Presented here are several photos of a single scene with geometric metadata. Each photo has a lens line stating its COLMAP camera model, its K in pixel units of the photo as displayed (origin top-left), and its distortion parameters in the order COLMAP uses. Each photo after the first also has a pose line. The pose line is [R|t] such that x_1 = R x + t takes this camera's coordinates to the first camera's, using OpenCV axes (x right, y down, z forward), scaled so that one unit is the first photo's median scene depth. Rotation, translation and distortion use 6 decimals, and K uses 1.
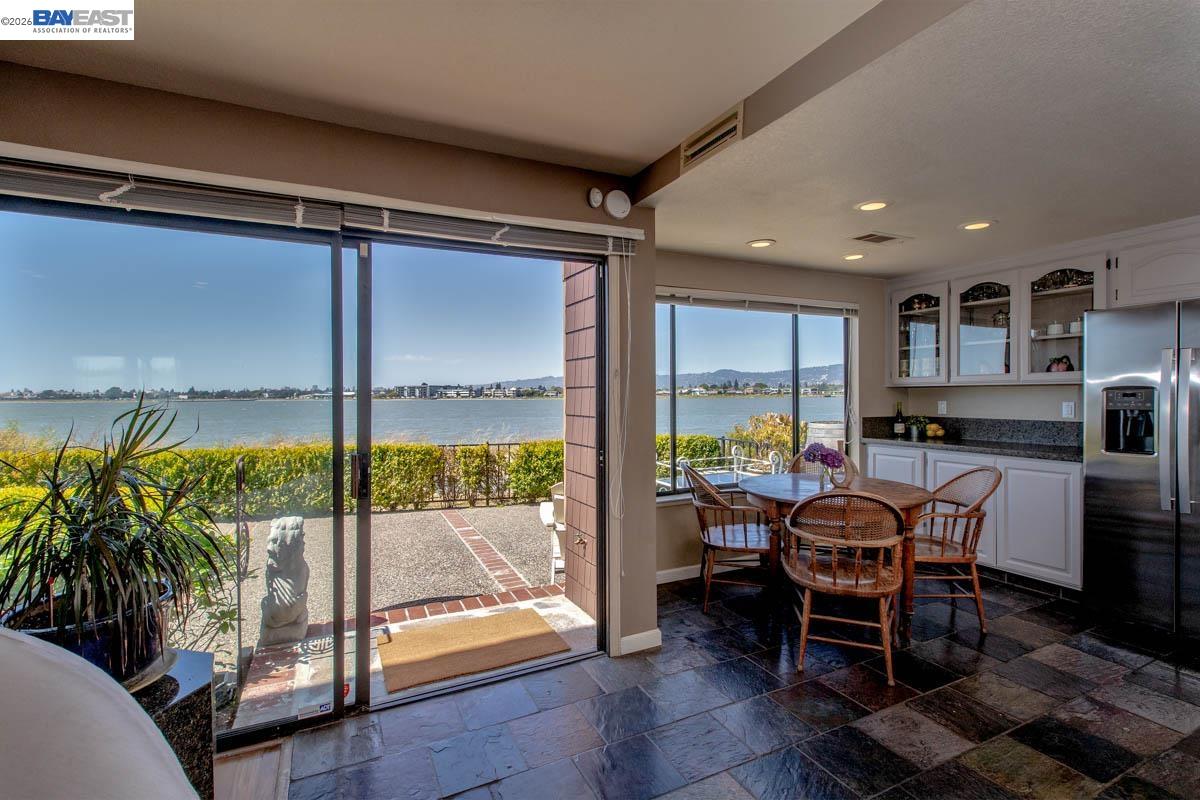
lens RADIAL K [[535.6, 0, 587.9], [0, 535.6, 397.5], [0, 0, 1]] dist [0.002273, -0.000158]
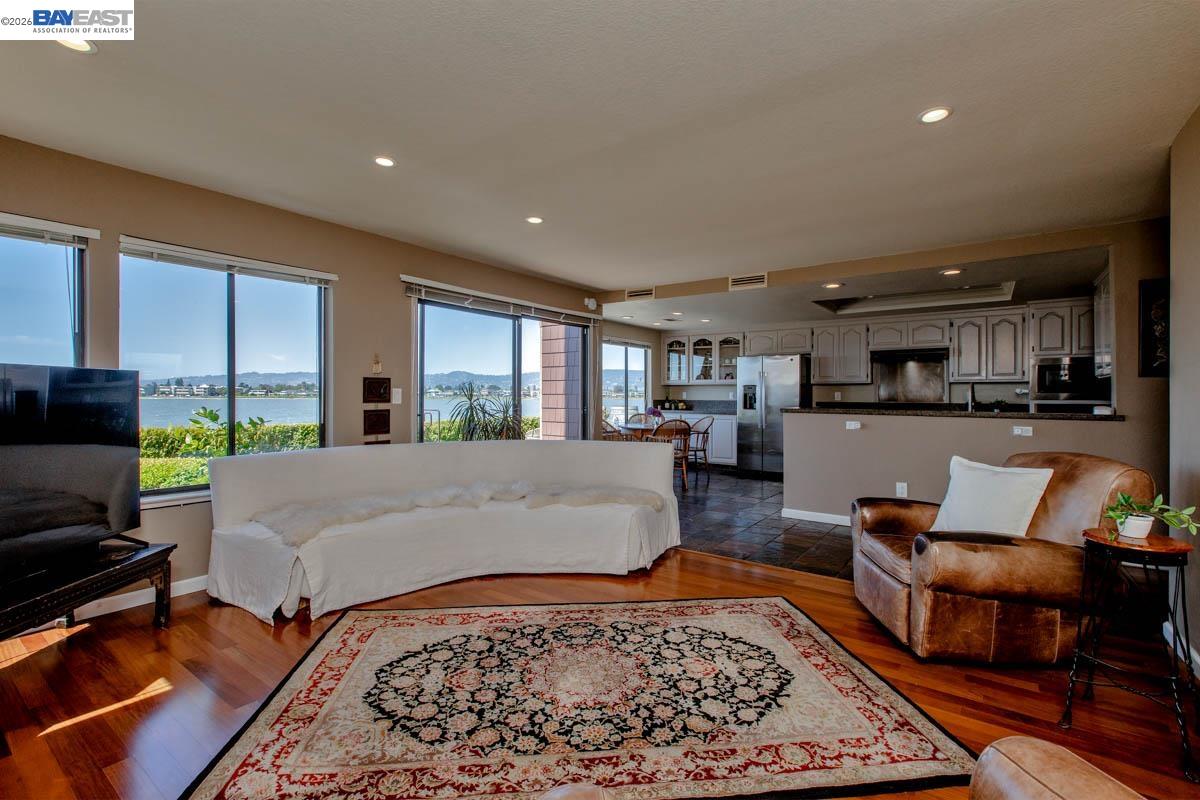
lens RADIAL K [[535.6, 0, 587.9], [0, 535.6, 397.5], [0, 0, 1]] dist [0.002273, -0.000158]
pose [[0.884021, 0.011203, 0.467313, -0.747392], [-0.009852, 0.999937, -0.005335, 0.049031], [-0.467343, 0.000112, 0.884076, -0.772087]]
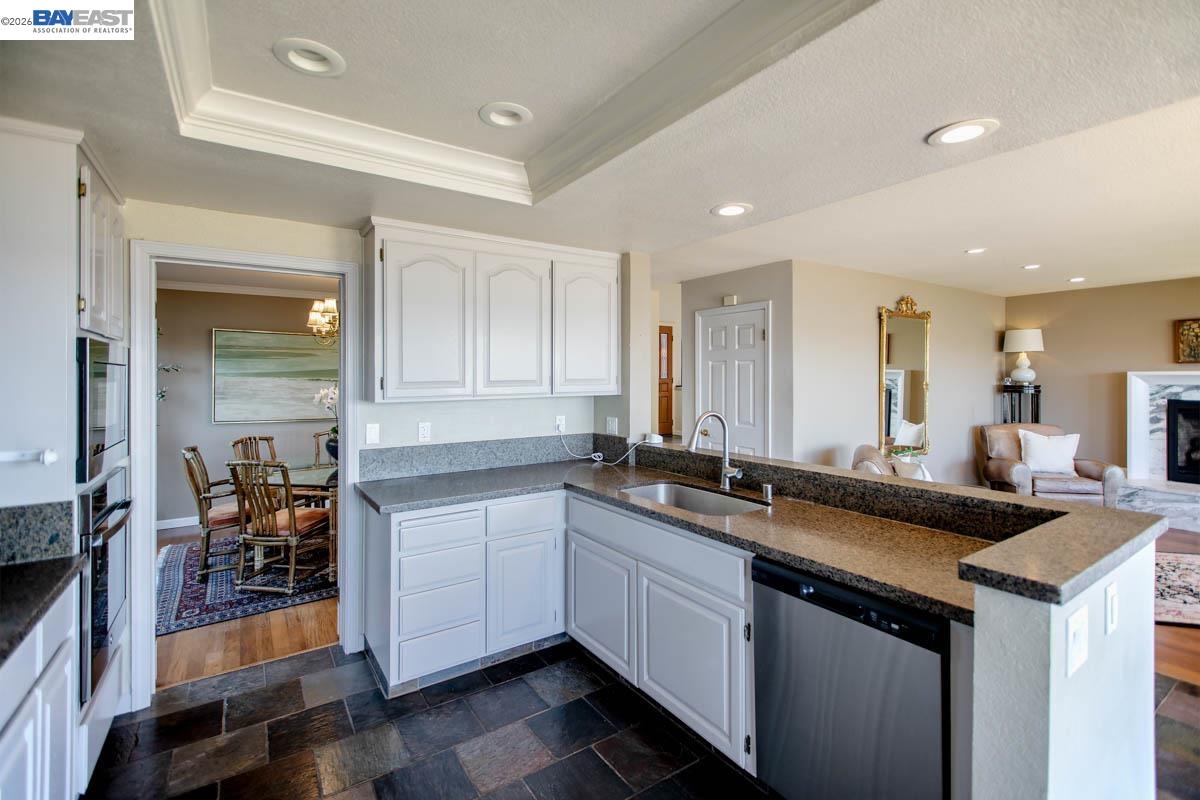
lens RADIAL K [[528.9, 0, 609.6], [0, 528.9, 377.1], [0, 0, 1]] dist [0.005562, 0.000049]
pose [[-0.987284, 0.016650, -0.158091, 0.773866], [0.015620, 0.999848, 0.007759, -0.049304], [0.158196, 0.005191, -0.987394, 0.507331]]
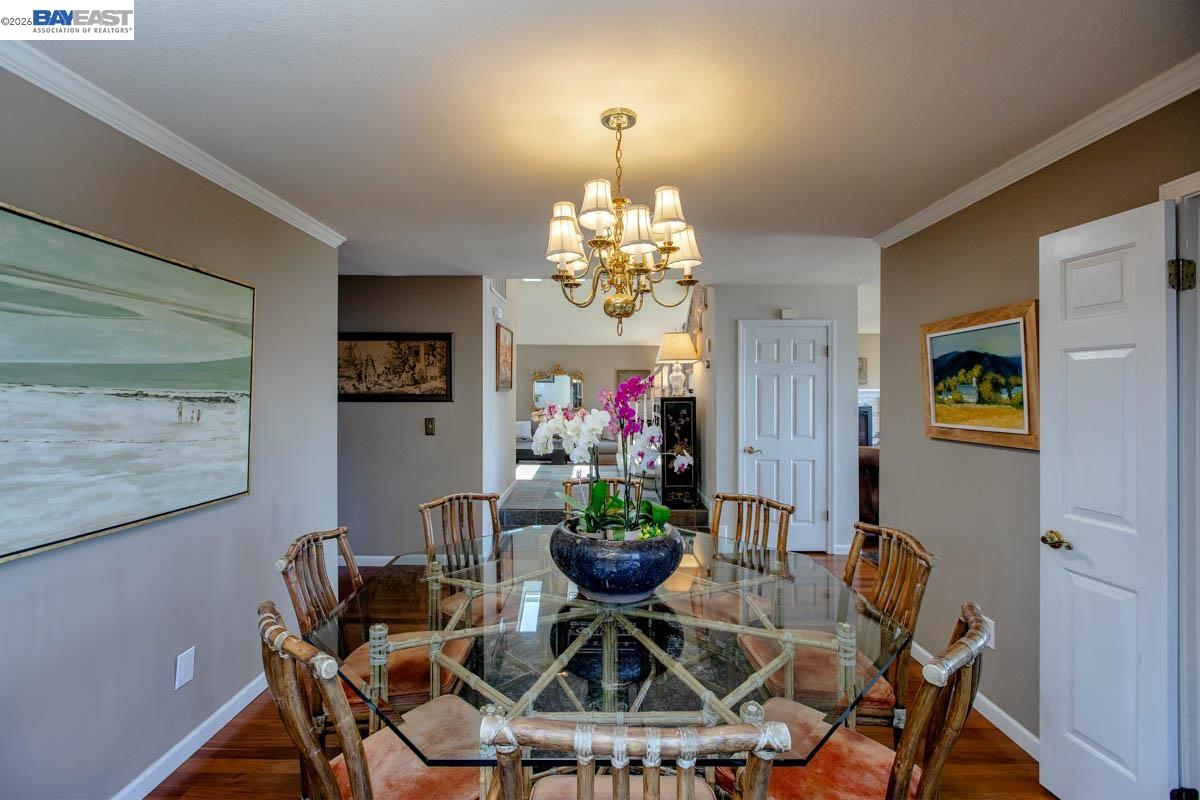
lens RADIAL K [[531.4, 0, 586.7], [0, 531.4, 392.1], [0, 0, 1]] dist [0.002809, 0.000264]
pose [[-0.436160, 0.013047, -0.899775, 1.610693], [0.002098, 0.999907, 0.013482, -0.051005], [0.899867, 0.003992, -0.436147, -0.549522]]
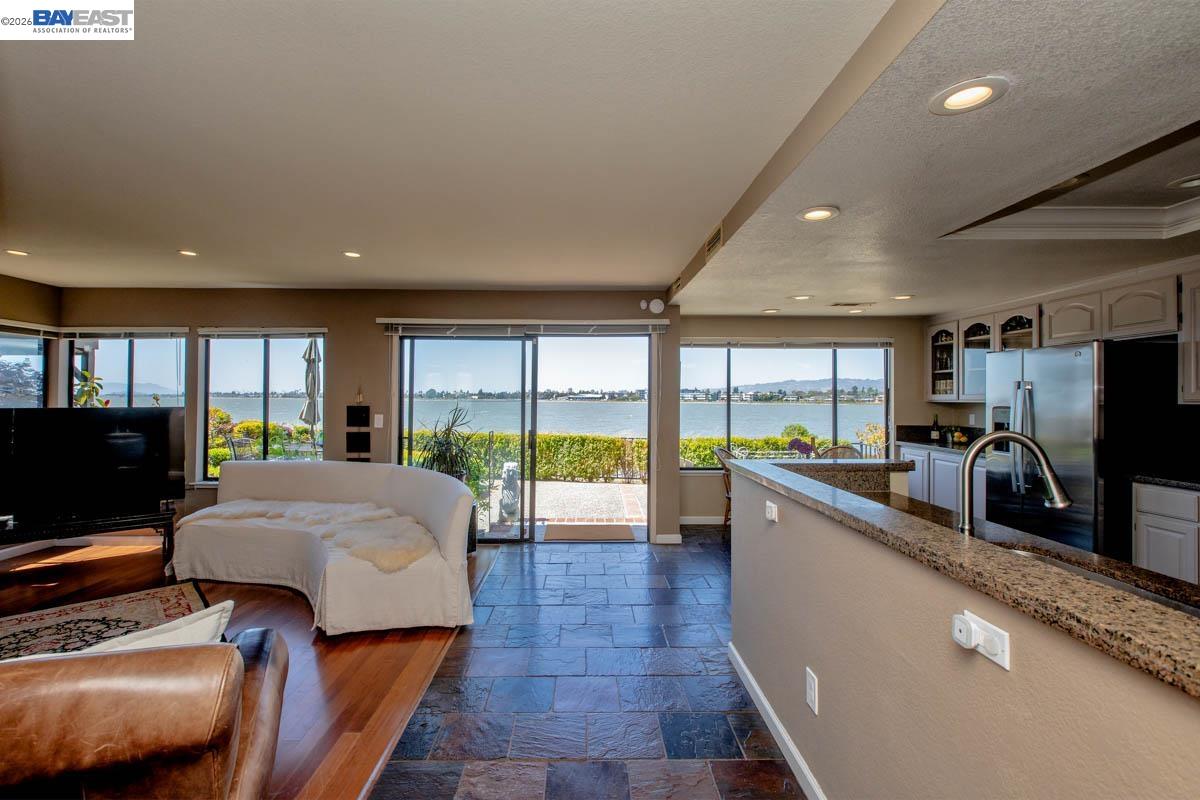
lens RADIAL K [[531.4, 0, 586.7], [0, 531.4, 392.1], [0, 0, 1]] dist [0.002809, 0.000264]
pose [[0.904987, 0.007502, -0.425373, 0.443374], [-0.014728, 0.999798, -0.013701, -0.016832], [0.425184, 0.018664, 0.904914, -0.566967]]
